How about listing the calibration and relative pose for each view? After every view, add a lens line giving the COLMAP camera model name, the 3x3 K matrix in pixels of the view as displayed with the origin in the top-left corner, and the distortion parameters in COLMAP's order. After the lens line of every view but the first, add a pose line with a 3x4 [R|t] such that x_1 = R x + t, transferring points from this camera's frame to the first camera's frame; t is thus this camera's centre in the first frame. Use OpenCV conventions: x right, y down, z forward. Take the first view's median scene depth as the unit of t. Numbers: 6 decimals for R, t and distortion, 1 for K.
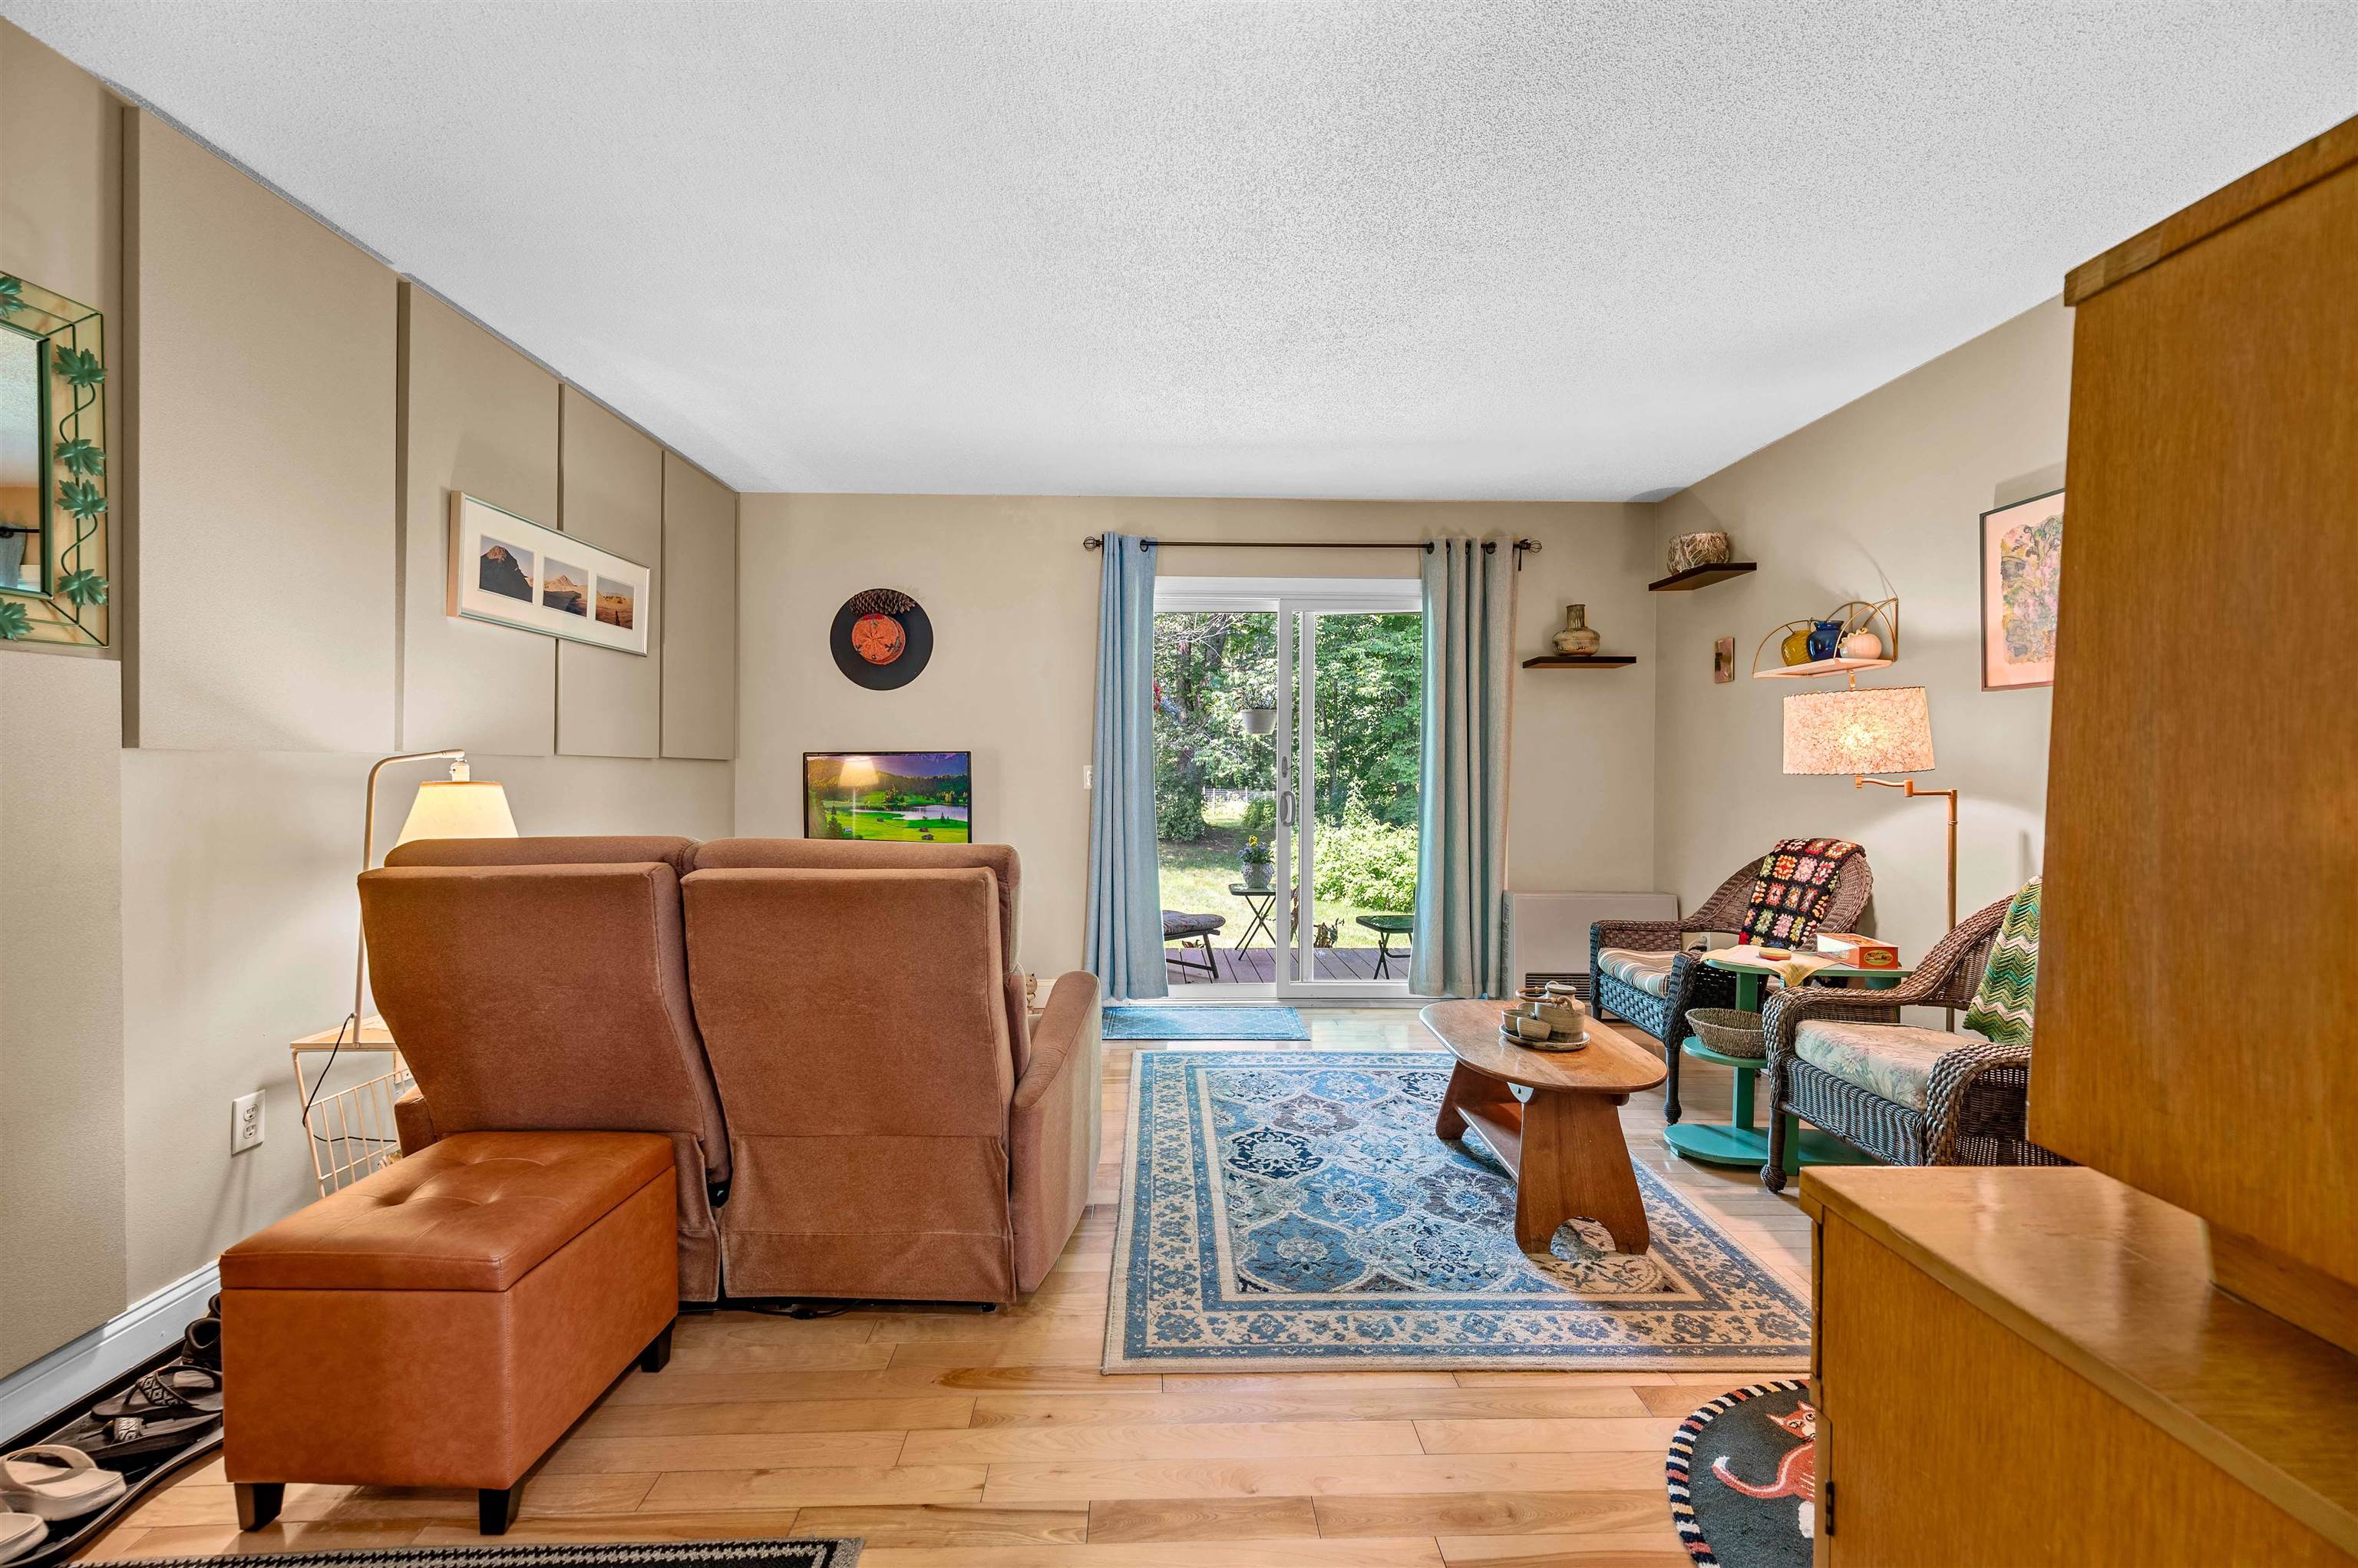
lens RADIAL K [[957.2, 0, 1170.0], [0, 957.2, 774.0], [0, 0, 1]] dist [0.000441, 0.000060]
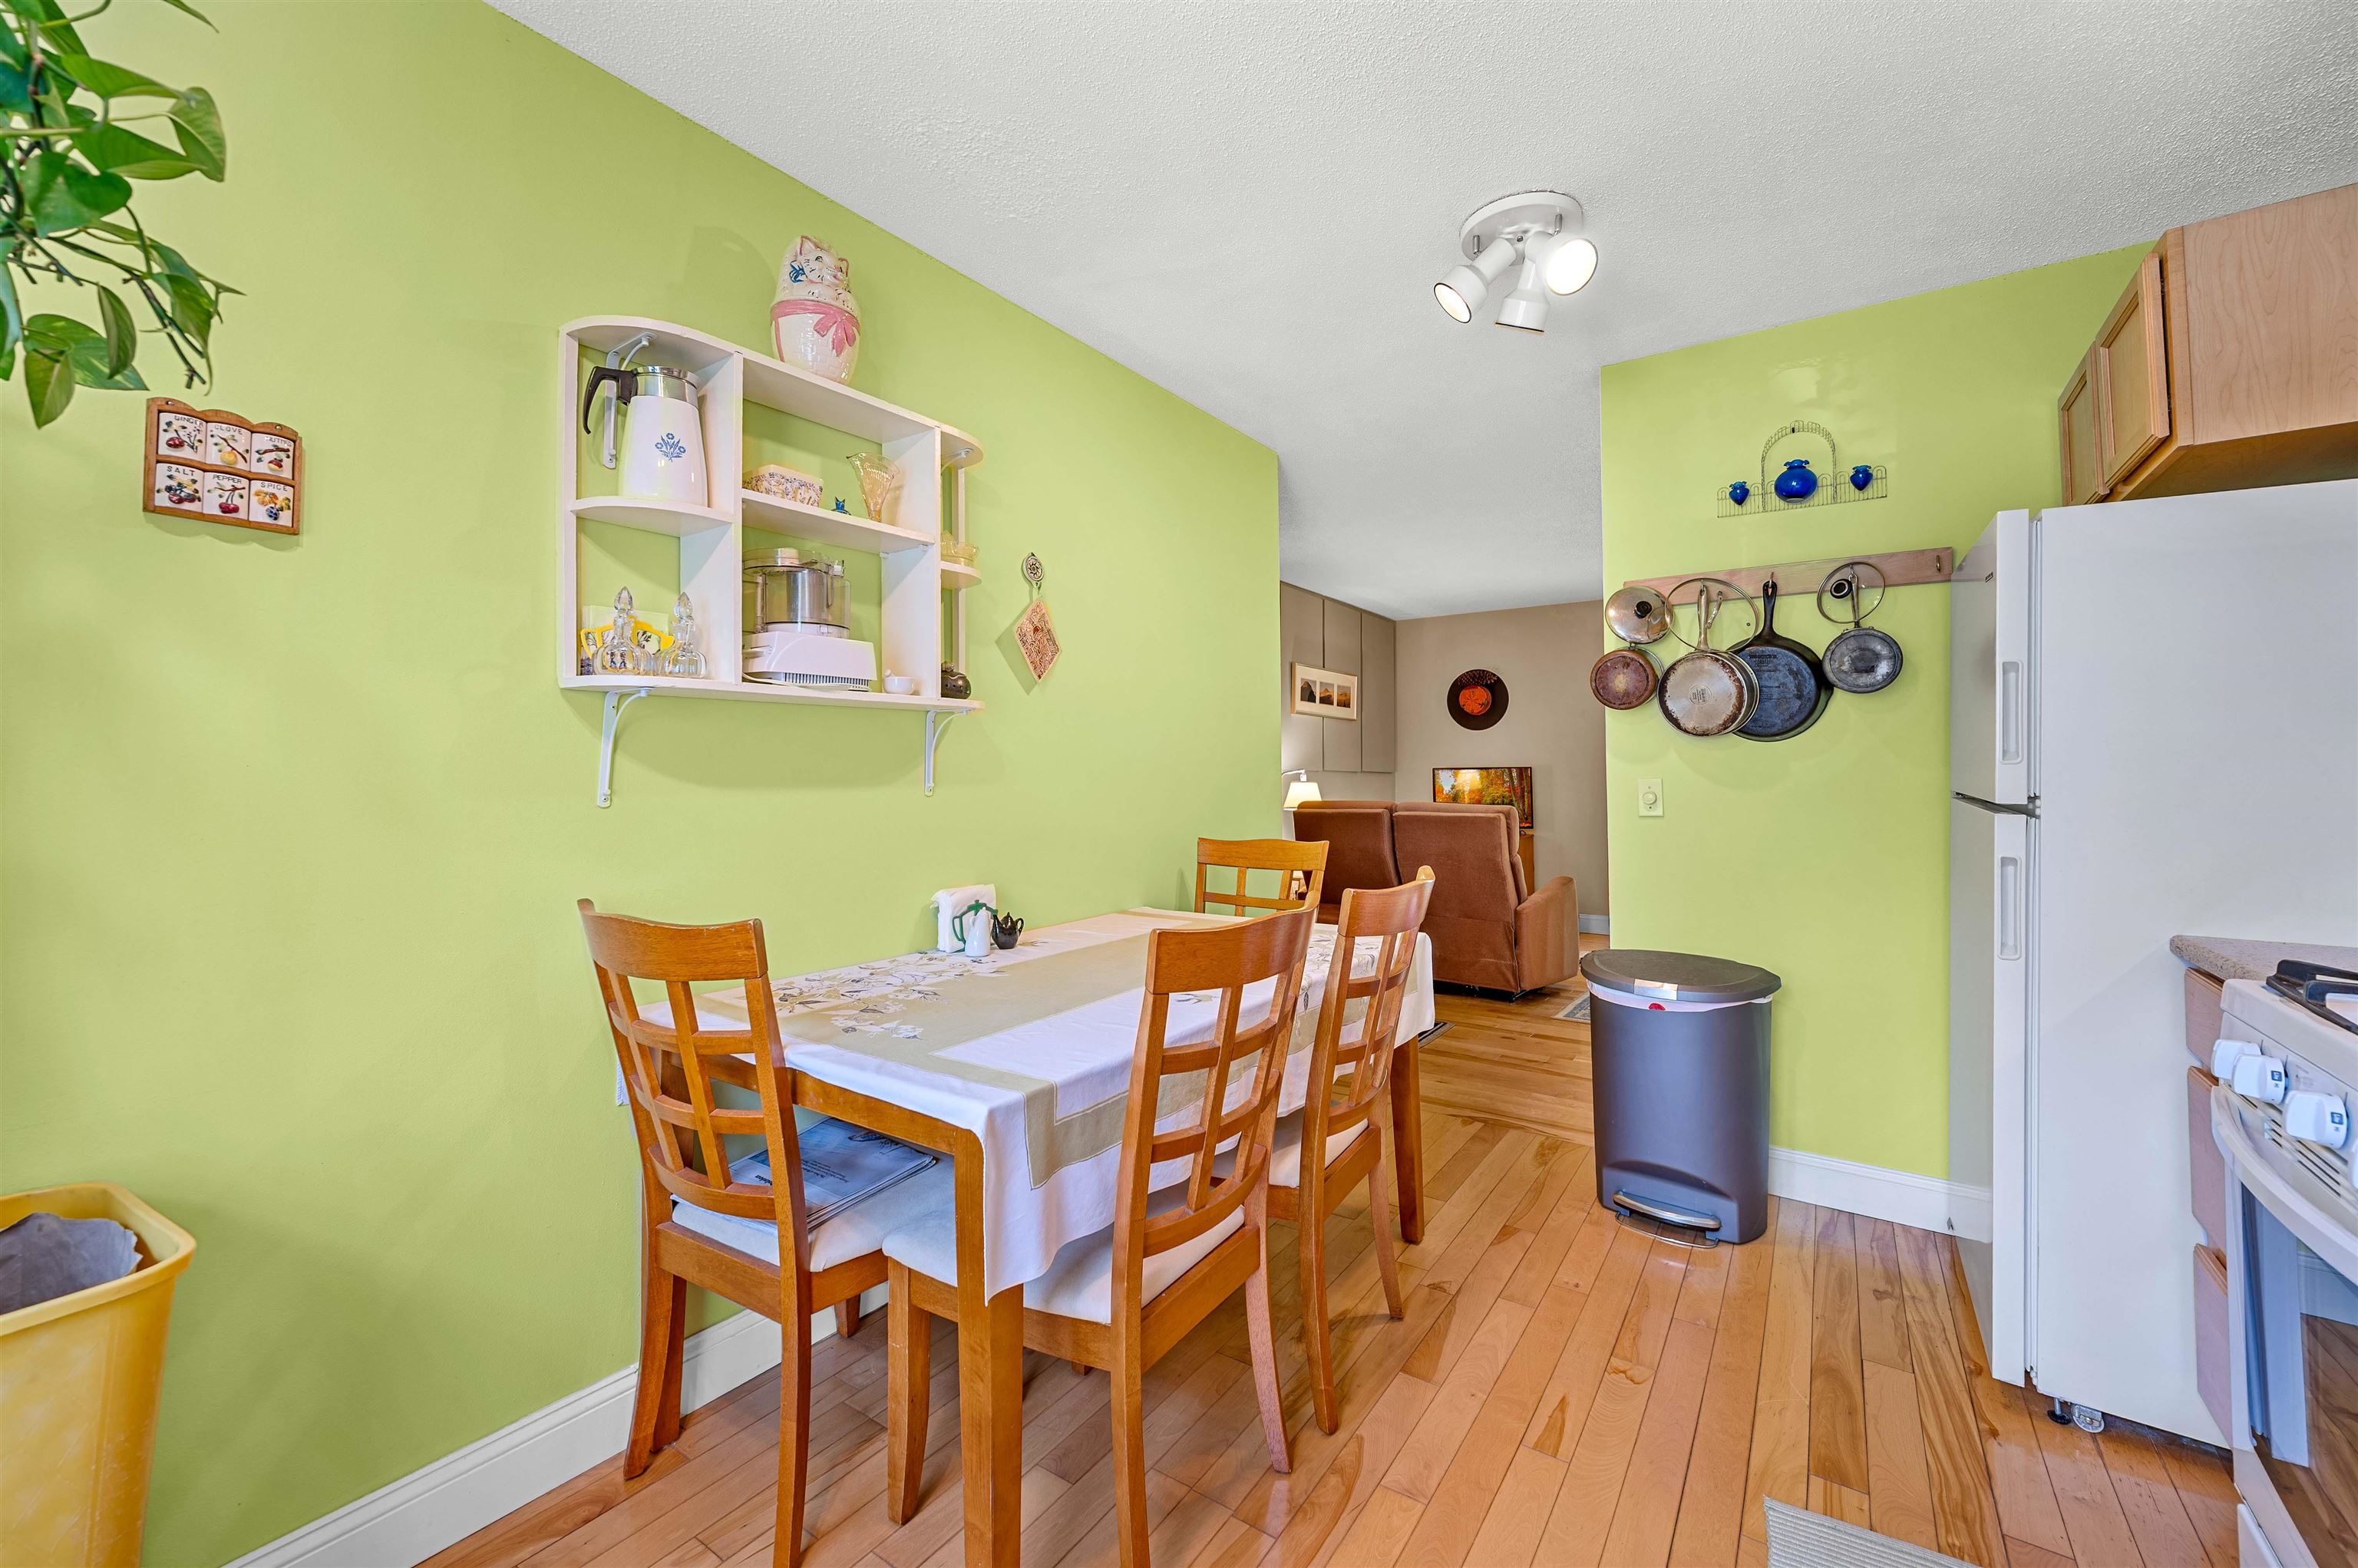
lens RADIAL K [[947.8, 0, 1170.2], [0, 947.8, 746.6], [0, 0, 1]] dist [0.001596, 0.000129]
pose [[0.806415, -0.018950, -0.591046, 0.311814], [-0.005543, 0.999200, -0.039598, 0.011703], [0.591324, 0.035209, 0.805665, -0.831981]]
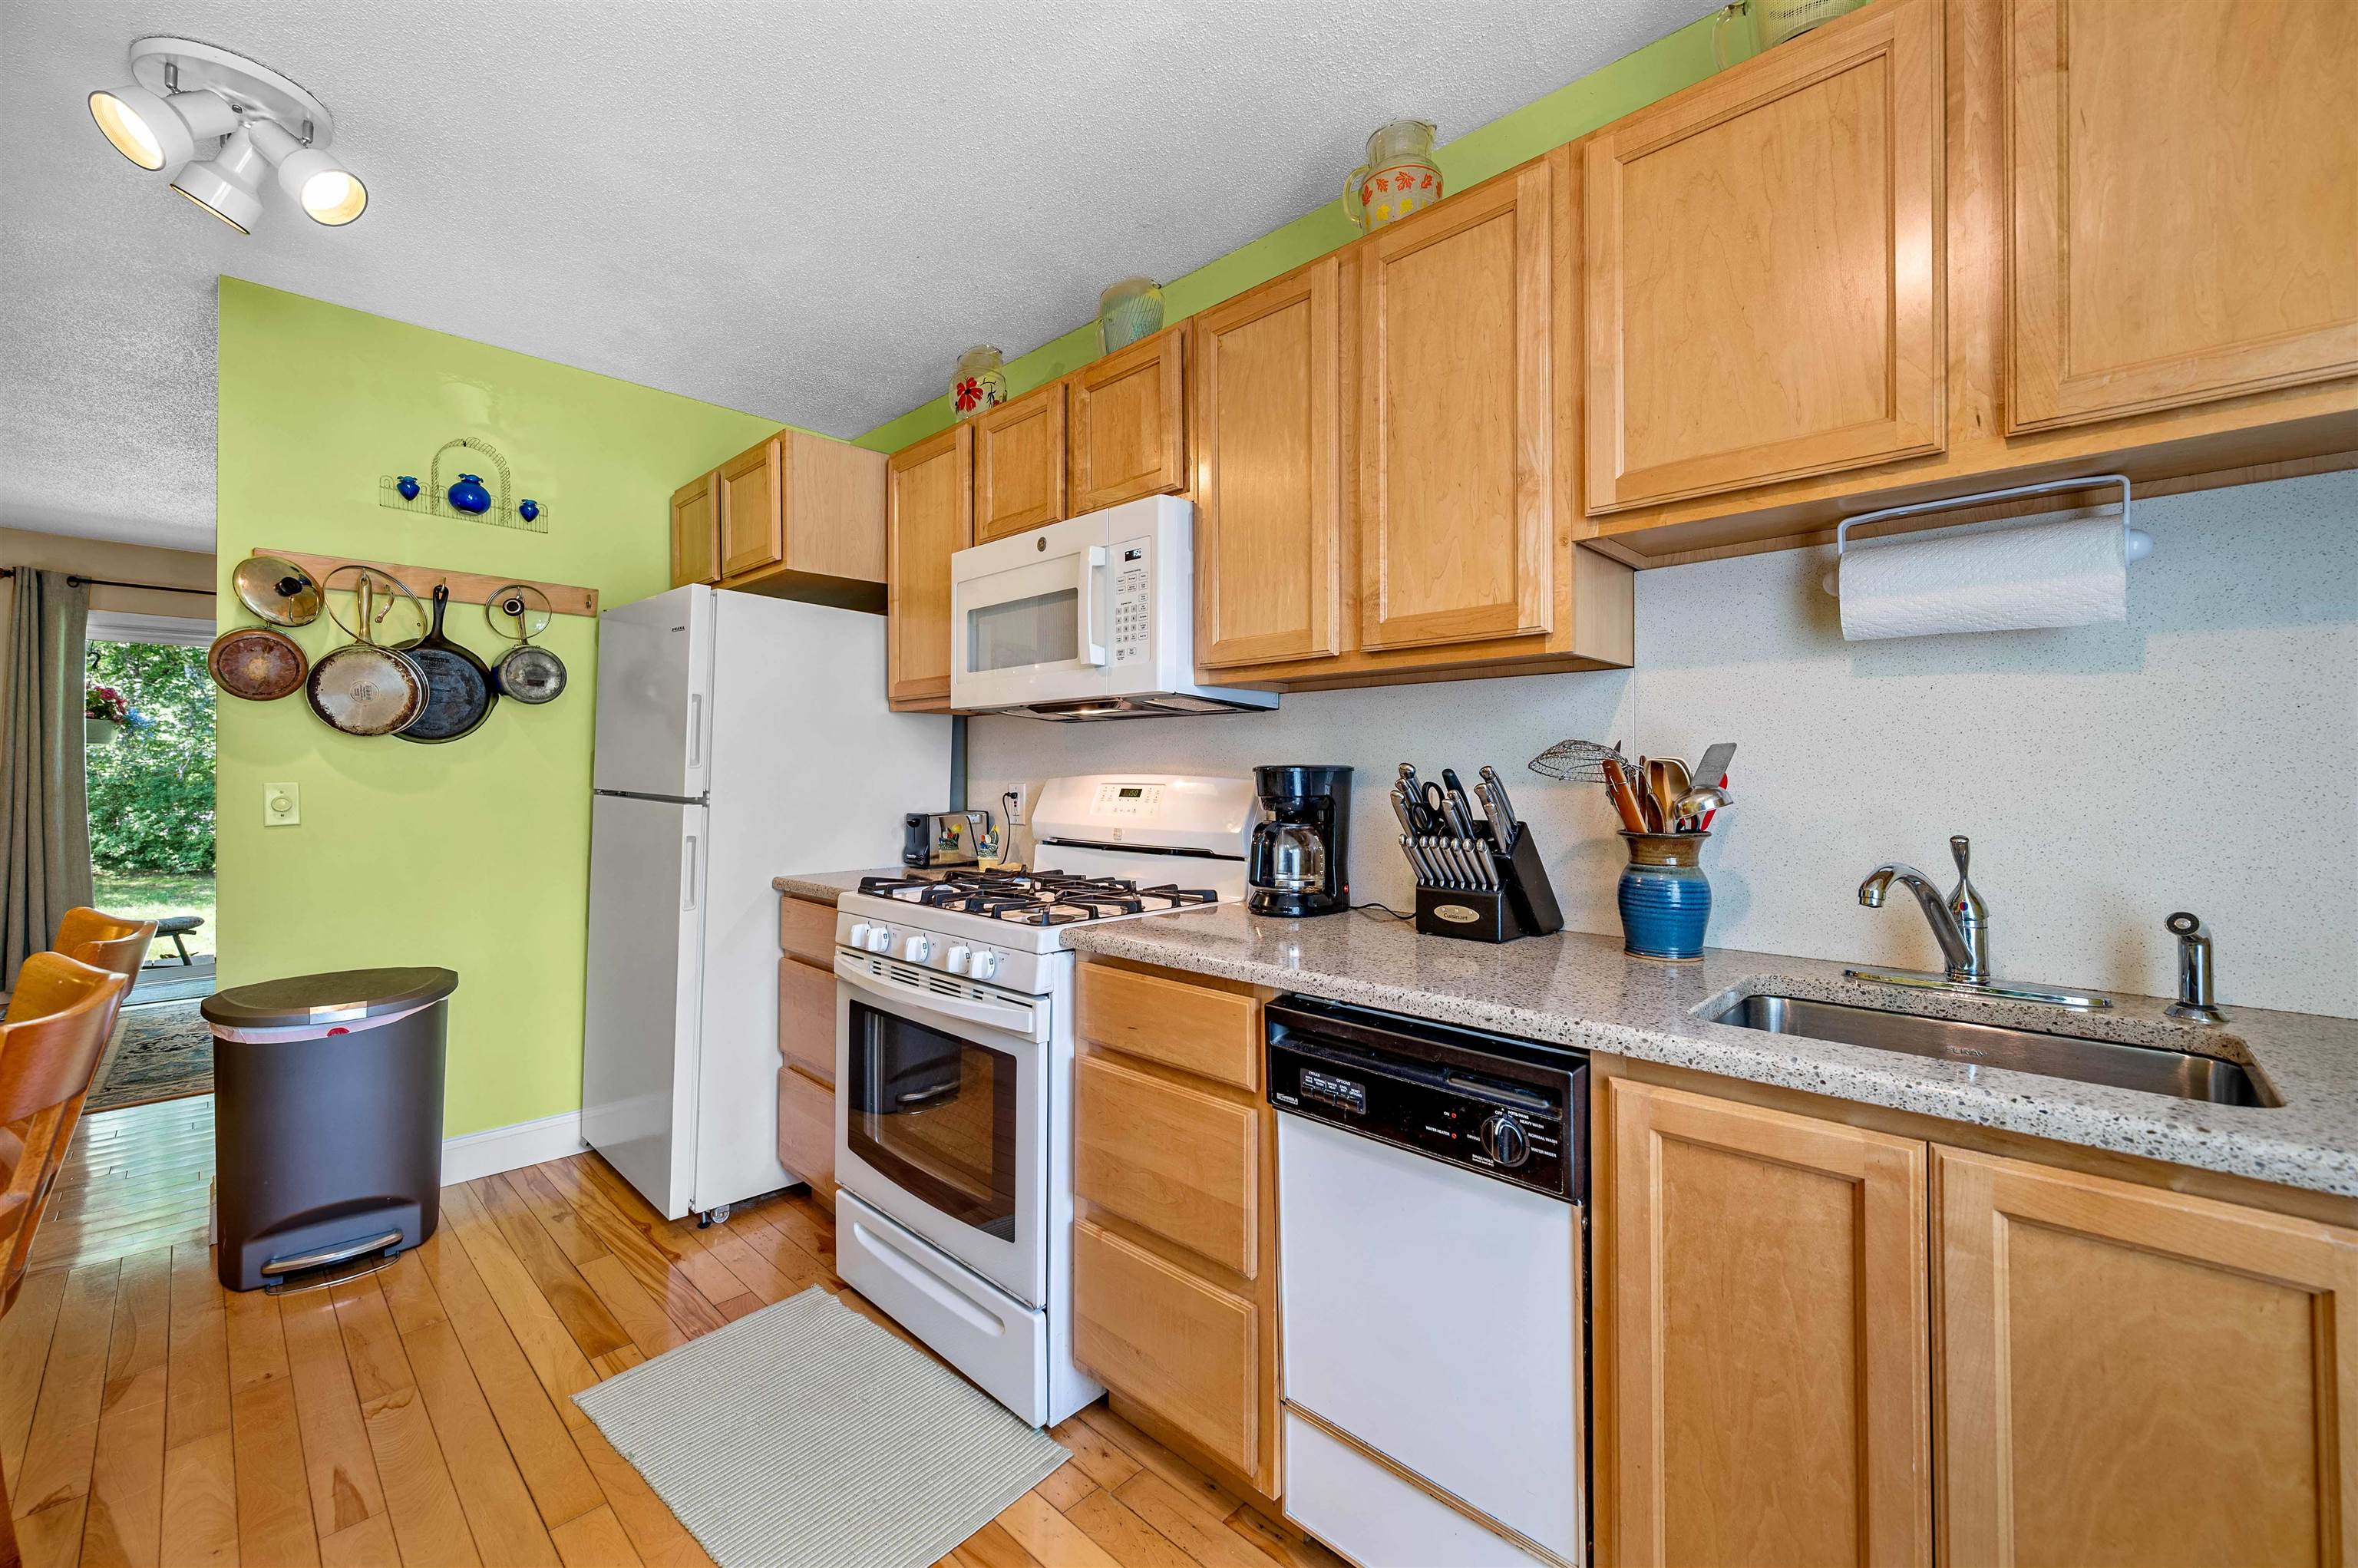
lens RADIAL K [[957.2, 0, 1170.0], [0, 957.2, 774.0], [0, 0, 1]] dist [0.000441, 0.000060]
pose [[0.711068, -0.005522, 0.703102, 0.125842], [0.012450, 0.999911, -0.004739, 0.010407], [-0.703013, 0.012123, 0.711073, -0.905787]]
